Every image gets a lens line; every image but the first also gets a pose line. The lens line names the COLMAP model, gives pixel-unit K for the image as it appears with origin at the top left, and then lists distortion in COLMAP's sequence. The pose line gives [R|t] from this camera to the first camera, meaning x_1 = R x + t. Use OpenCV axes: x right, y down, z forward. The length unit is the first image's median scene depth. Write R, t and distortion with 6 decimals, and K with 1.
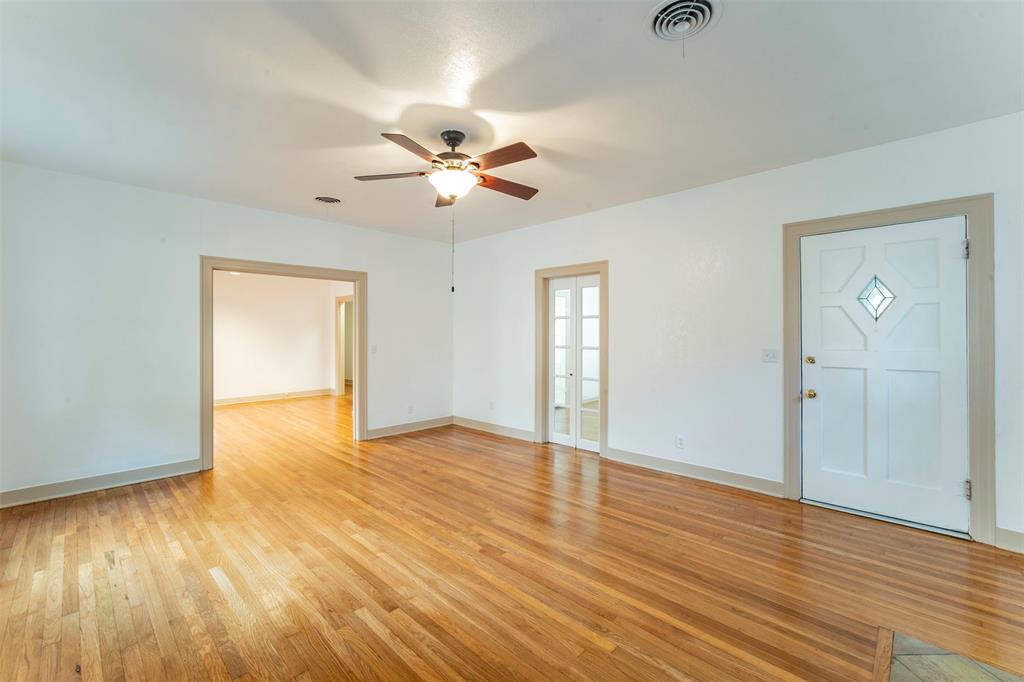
lens RADIAL K [[423.5, 0, 517.4], [0, 423.5, 336.0], [0, 0, 1]] dist [-0.015700, 0.000250]
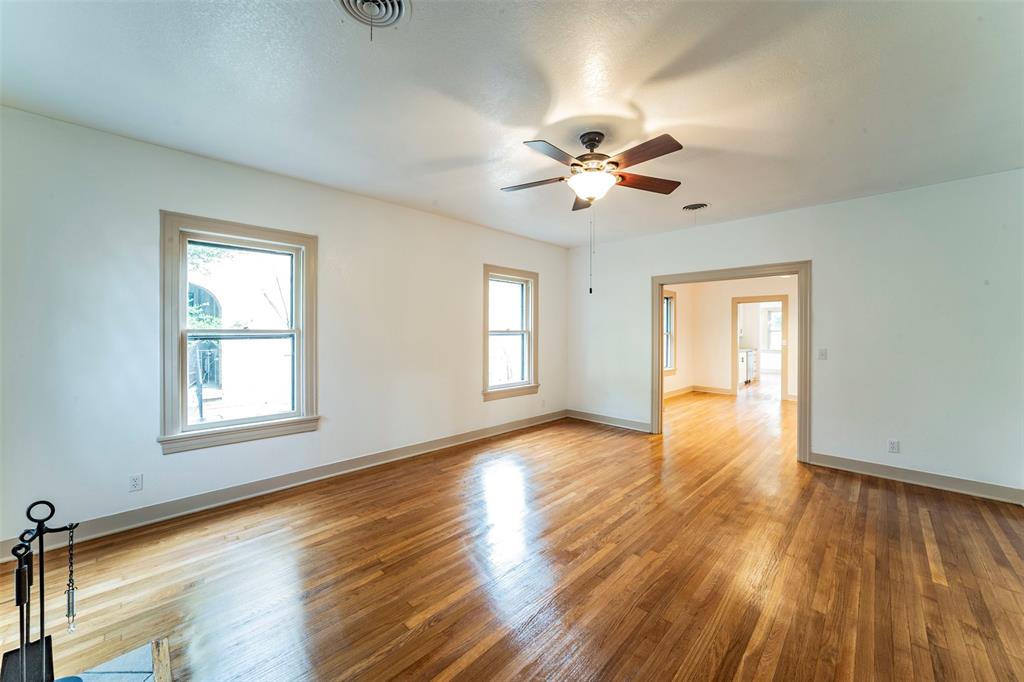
lens RADIAL K [[386.5, 0, 504.5], [0, 386.5, 336.5], [0, 0, 1]] dist [-0.015705, 0.000200]
pose [[-0.033735, 0.011569, -0.999364, 0.701396], [-0.007727, 0.999900, 0.011836, -0.009499], [0.999401, 0.008122, -0.033642, 0.747076]]
